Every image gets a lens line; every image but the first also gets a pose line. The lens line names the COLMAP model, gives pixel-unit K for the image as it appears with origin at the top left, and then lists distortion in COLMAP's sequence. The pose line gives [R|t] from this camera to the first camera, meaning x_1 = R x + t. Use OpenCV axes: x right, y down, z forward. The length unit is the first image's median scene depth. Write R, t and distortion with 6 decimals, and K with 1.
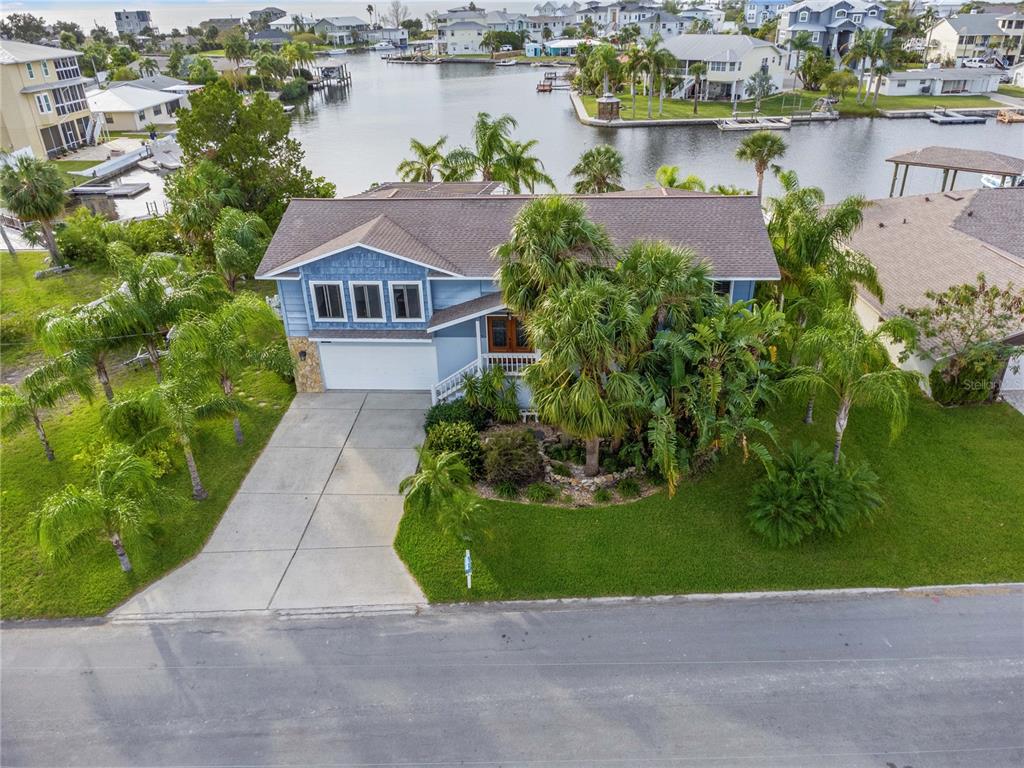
lens RADIAL K [[788.6, 0, 524.8], [0, 788.6, 387.8], [0, 0, 1]] dist [0.003552, -0.000649]
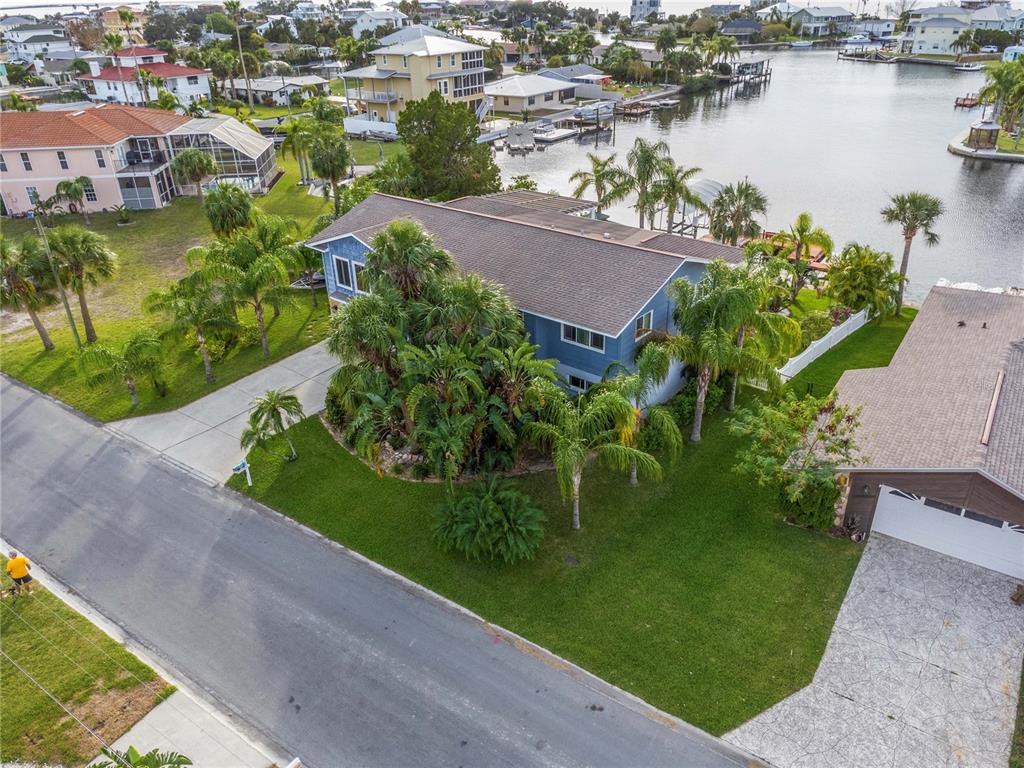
lens RADIAL K [[790.2, 0, 496.9], [0, 790.2, 383.1], [0, 0, 1]] dist [0.006983, -0.009473]
pose [[0.788213, 0.277884, -0.549090, 0.734458], [-0.267568, 0.958246, 0.100858, -0.133554], [0.554190, 0.067421, 0.829655, 0.045408]]
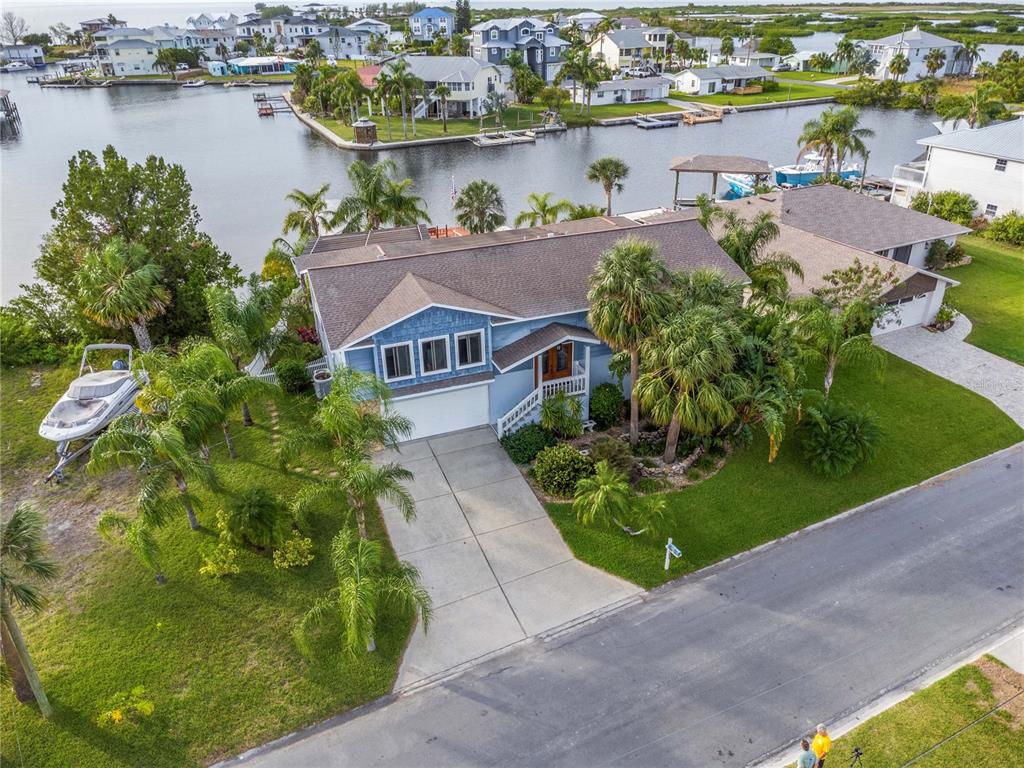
lens RADIAL K [[788.8, 0, 546.6], [0, 788.8, 386.3], [0, 0, 1]] dist [0.003397, -0.001916]
pose [[0.894551, -0.190994, 0.404104, -0.496735], [0.192395, 0.980598, 0.037567, -0.077772], [-0.403439, 0.044142, 0.913941, -0.039381]]
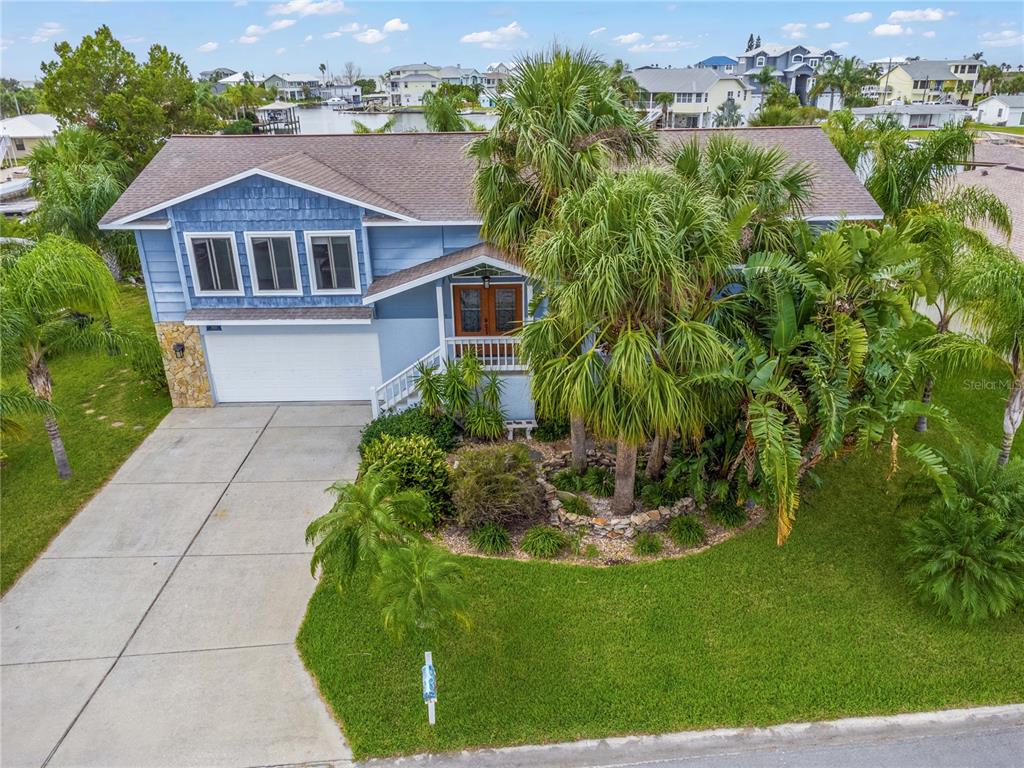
lens RADIAL K [[774.2, 0, 526.8], [0, 774.2, 382.7], [0, 0, 1]] dist [0.008738, -0.007415]
pose [[0.998108, -0.016686, 0.059181, -0.024743], [0.021846, 0.995913, -0.087638, 0.053100], [-0.057477, 0.088765, 0.994393, 0.335333]]
